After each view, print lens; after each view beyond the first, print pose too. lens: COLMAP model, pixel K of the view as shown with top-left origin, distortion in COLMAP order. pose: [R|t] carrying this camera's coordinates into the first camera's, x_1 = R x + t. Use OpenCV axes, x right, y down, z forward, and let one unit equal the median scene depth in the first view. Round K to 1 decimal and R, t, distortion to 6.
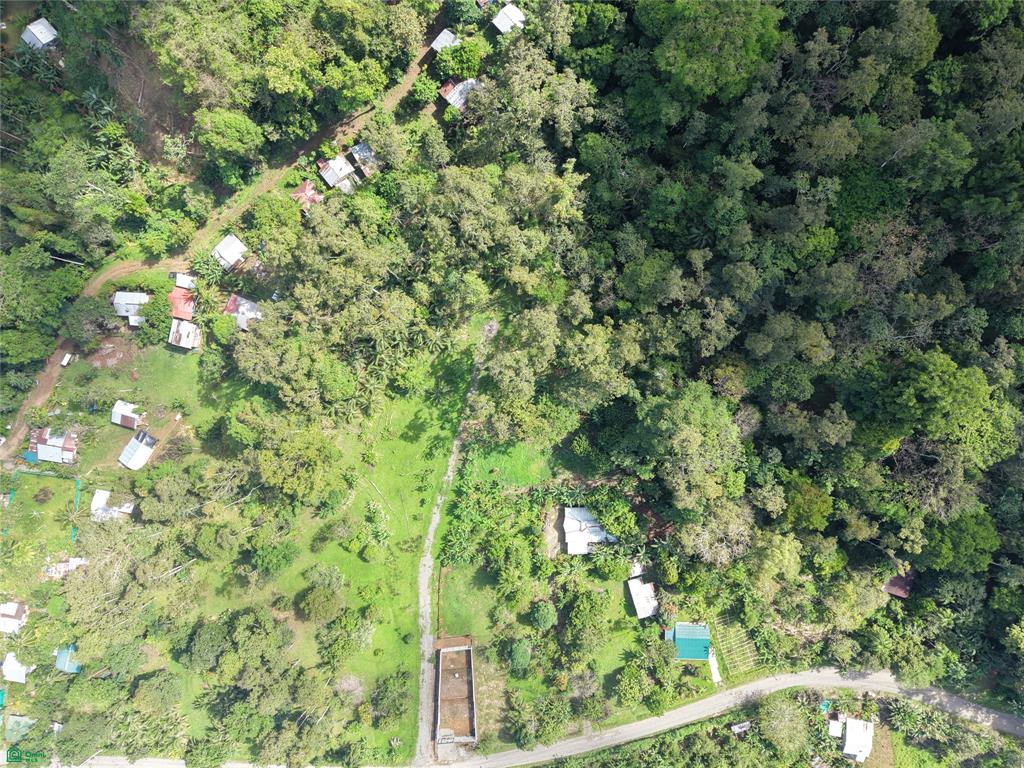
lens RADIAL K [[691.7, 0, 512.0], [0, 691.7, 384.0], [0, 0, 1]] dist [0.000315, 0.004104]
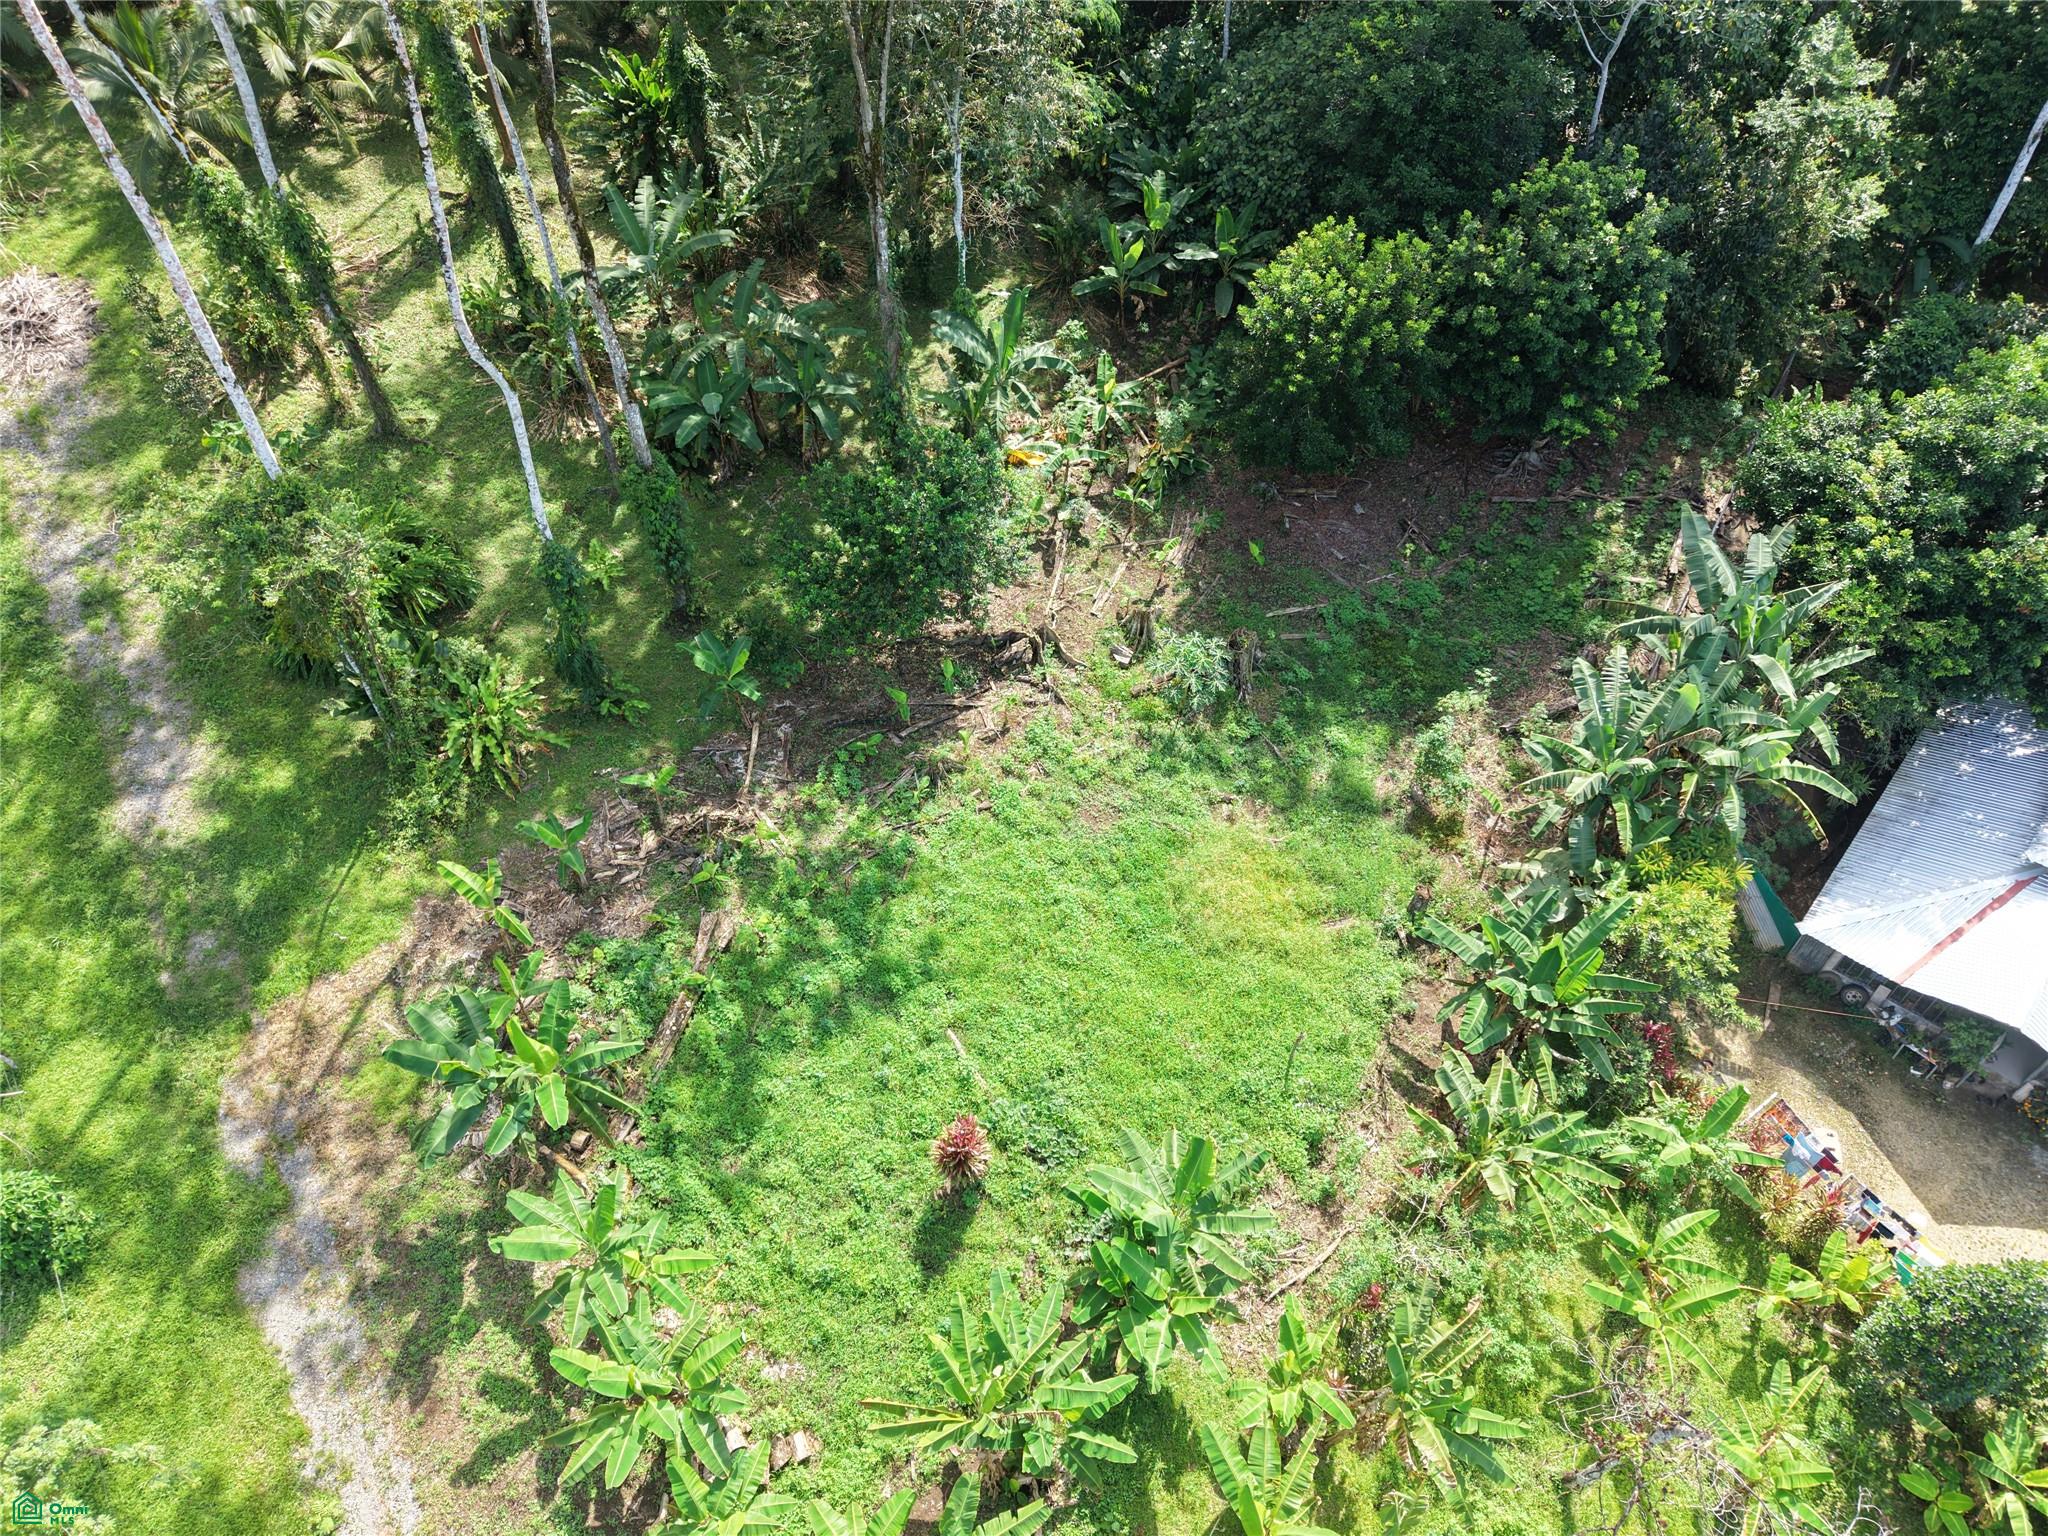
lens RADIAL K [[1366.4, 0, 1025.2], [0, 1366.4, 775.9], [0, 0, 1]] dist [0.006137, -0.002623]
pose [[0.676083, -0.533207, 0.508530, -0.070940], [0.736750, 0.499134, -0.456142, 0.174235], [-0.010607, 0.683049, 0.730296, 0.844623]]
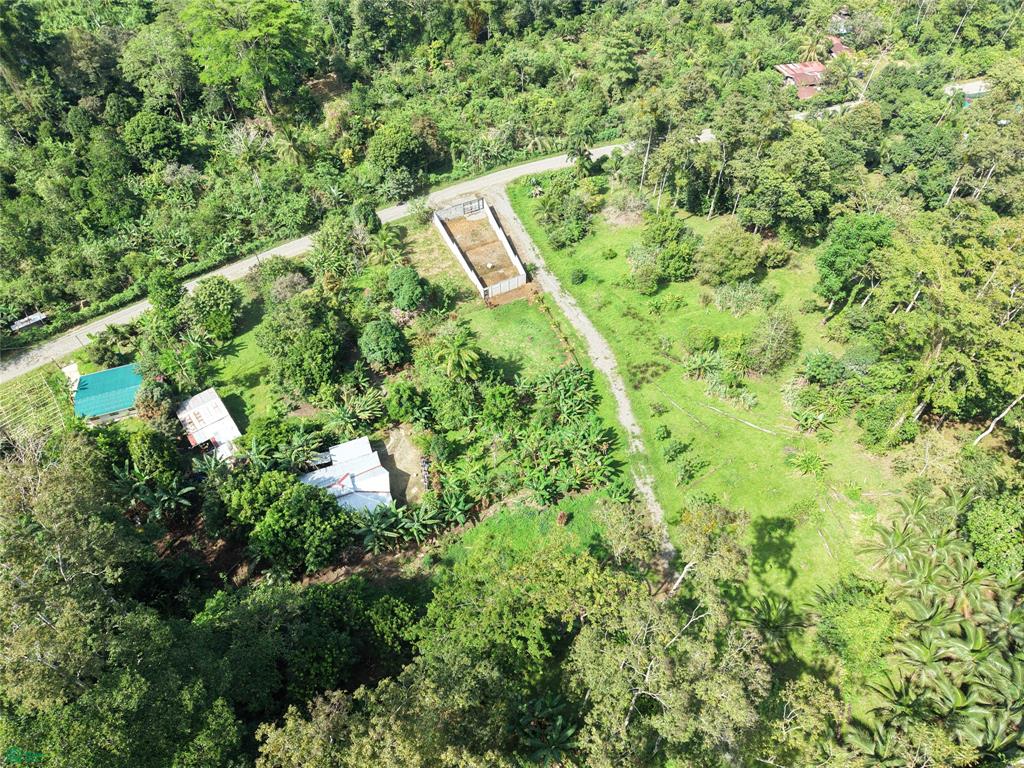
lens RADIAL K [[685.9, 0, 516.1], [0, 685.9, 384.0], [0, 0, 1]] dist [0.030003, -0.039897]
pose [[-0.931929, 0.291393, -0.215867, 0.075584], [-0.362121, -0.715919, 0.596932, -0.069797], [0.019398, 0.634468, 0.772705, 0.576808]]
